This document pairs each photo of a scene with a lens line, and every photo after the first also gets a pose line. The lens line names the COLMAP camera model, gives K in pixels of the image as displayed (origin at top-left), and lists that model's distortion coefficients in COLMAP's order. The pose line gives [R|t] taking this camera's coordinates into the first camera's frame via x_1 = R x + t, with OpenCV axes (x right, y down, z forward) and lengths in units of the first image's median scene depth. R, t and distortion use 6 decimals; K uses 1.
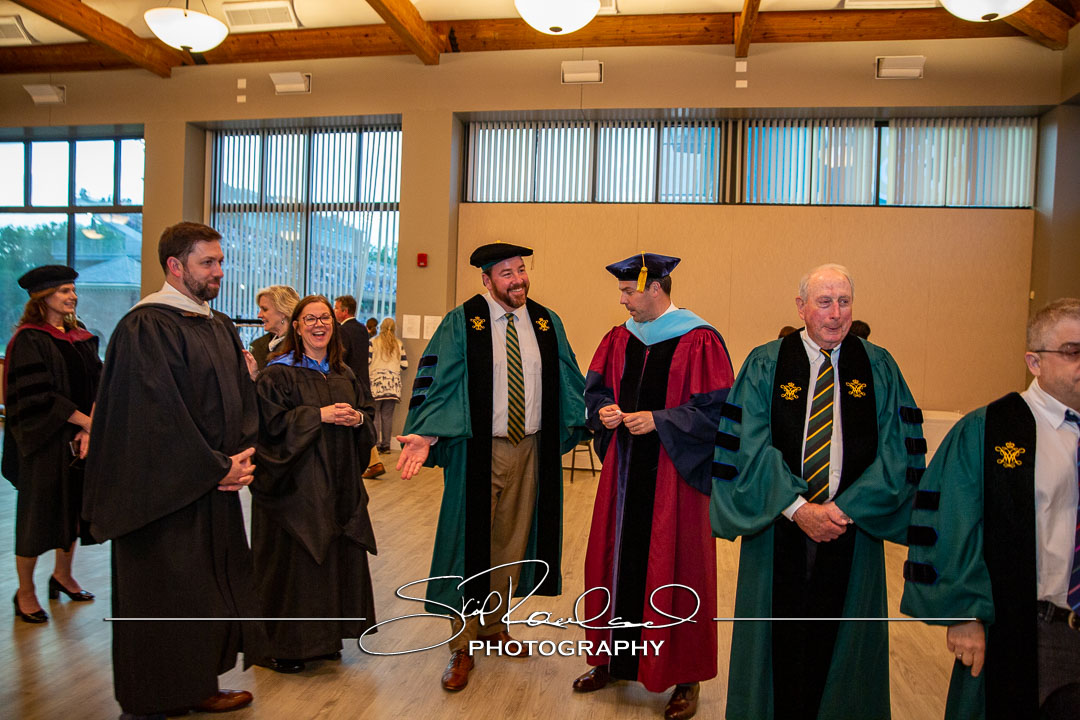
lens RADIAL K [[837.4, 0, 538.5], [0, 837.4, 346.0], [0, 0, 1]] dist [-0.011429, 0.001278]
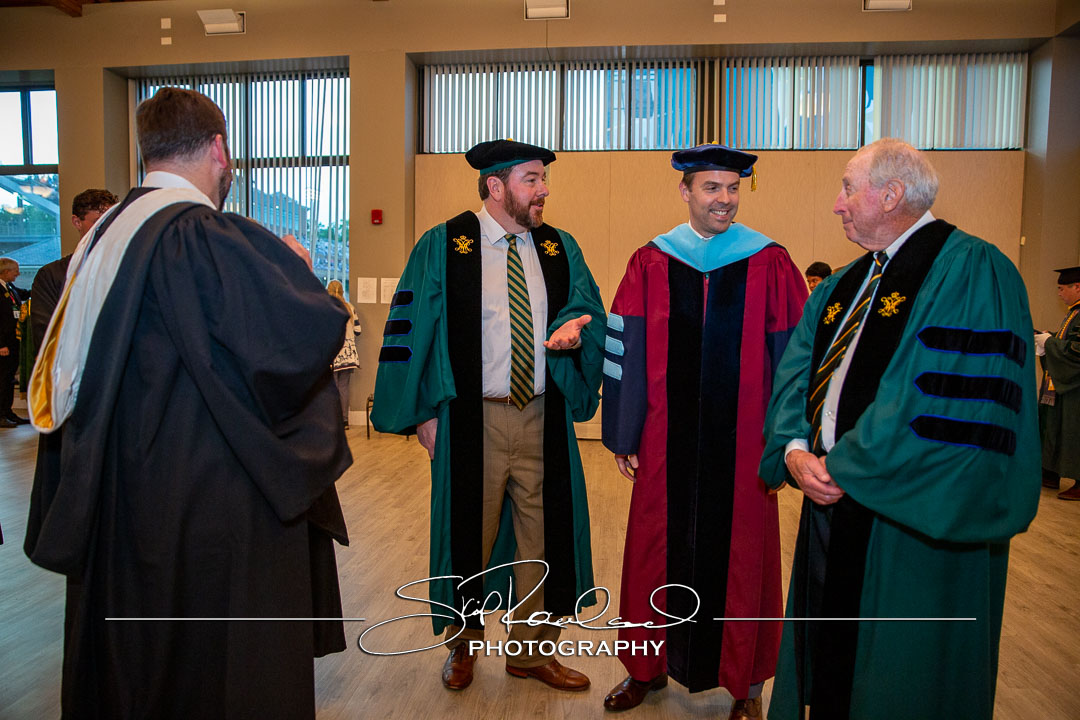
lens RADIAL K [[761.1, 0, 537.6], [0, 761.1, 362.3], [0, 0, 1]] dist [-0.047850, 0.070473]
pose [[0.996818, -0.028237, 0.074540, -0.030444], [0.024875, 0.998648, 0.045646, 0.023013], [-0.075728, -0.043647, 0.996173, 0.157601]]
